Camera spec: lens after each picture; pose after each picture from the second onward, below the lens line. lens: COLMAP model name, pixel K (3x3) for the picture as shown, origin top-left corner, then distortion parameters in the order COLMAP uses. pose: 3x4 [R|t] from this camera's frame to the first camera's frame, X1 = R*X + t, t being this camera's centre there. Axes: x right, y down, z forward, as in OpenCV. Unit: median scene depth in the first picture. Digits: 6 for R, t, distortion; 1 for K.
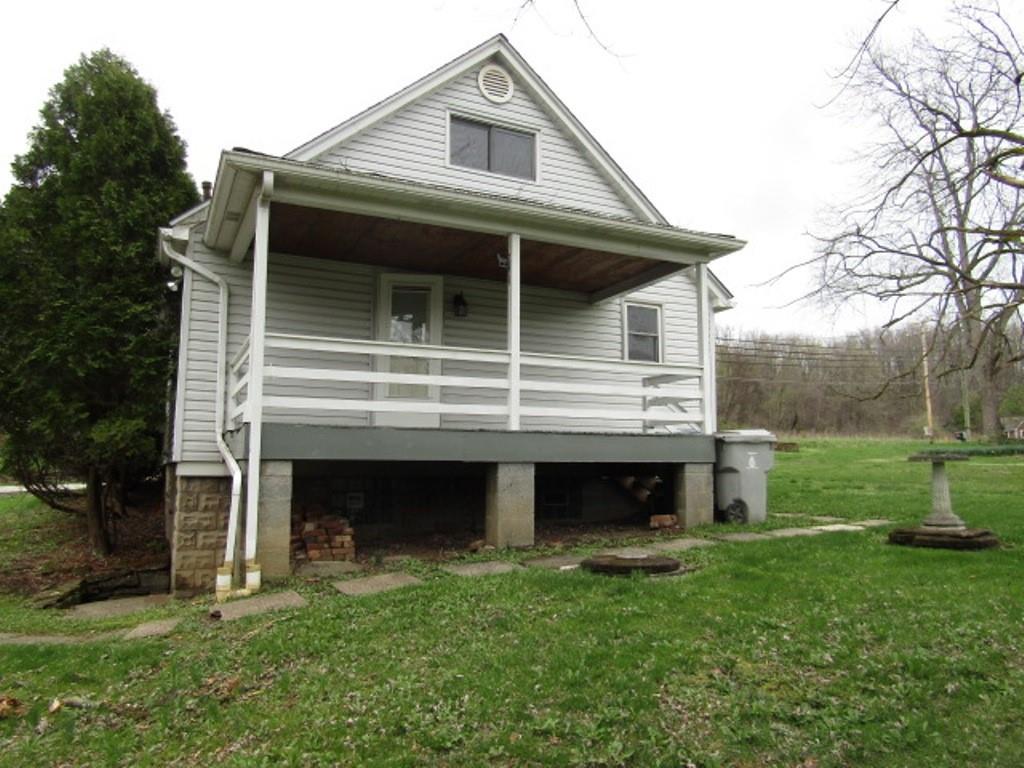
lens RADIAL K [[764.2, 0, 514.3], [0, 764.2, 387.5], [0, 0, 1]] dist [0.000819, 0.005882]
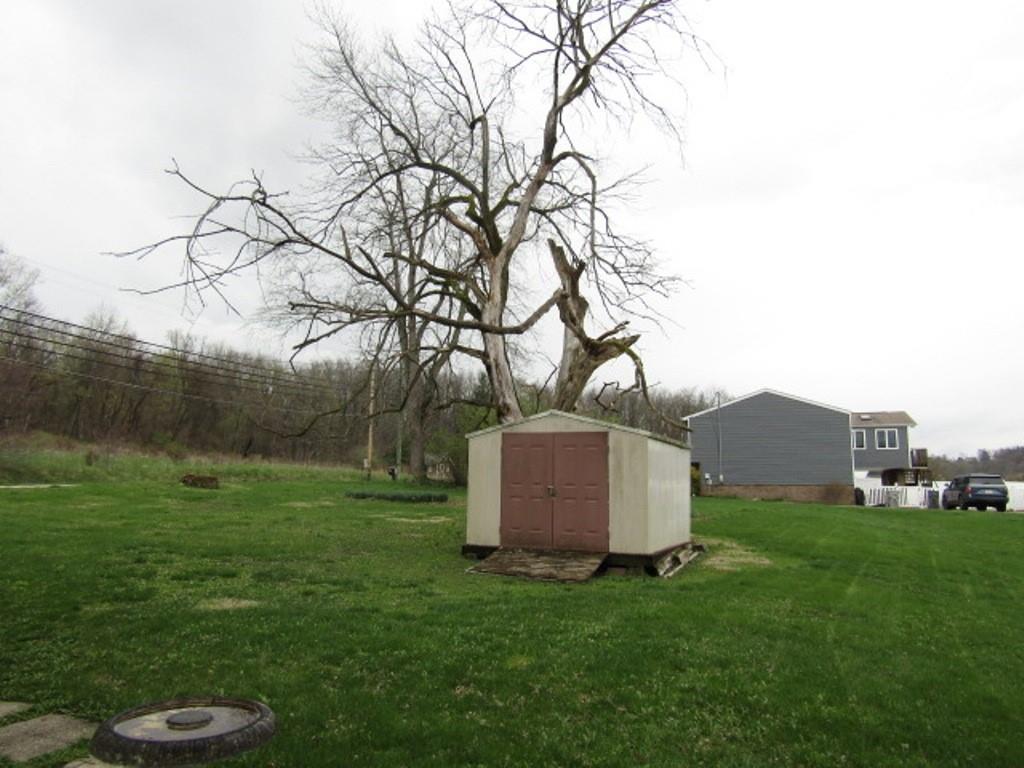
lens RADIAL K [[764.2, 0, 512.5], [0, 764.2, 385.0], [0, 0, 1]] dist [0.000819, 0.005882]
pose [[0.777896, 0.116568, 0.617486, 0.112074], [-0.098470, 0.993117, -0.063428, -0.010236], [-0.620630, -0.011464, 0.784020, 0.168812]]
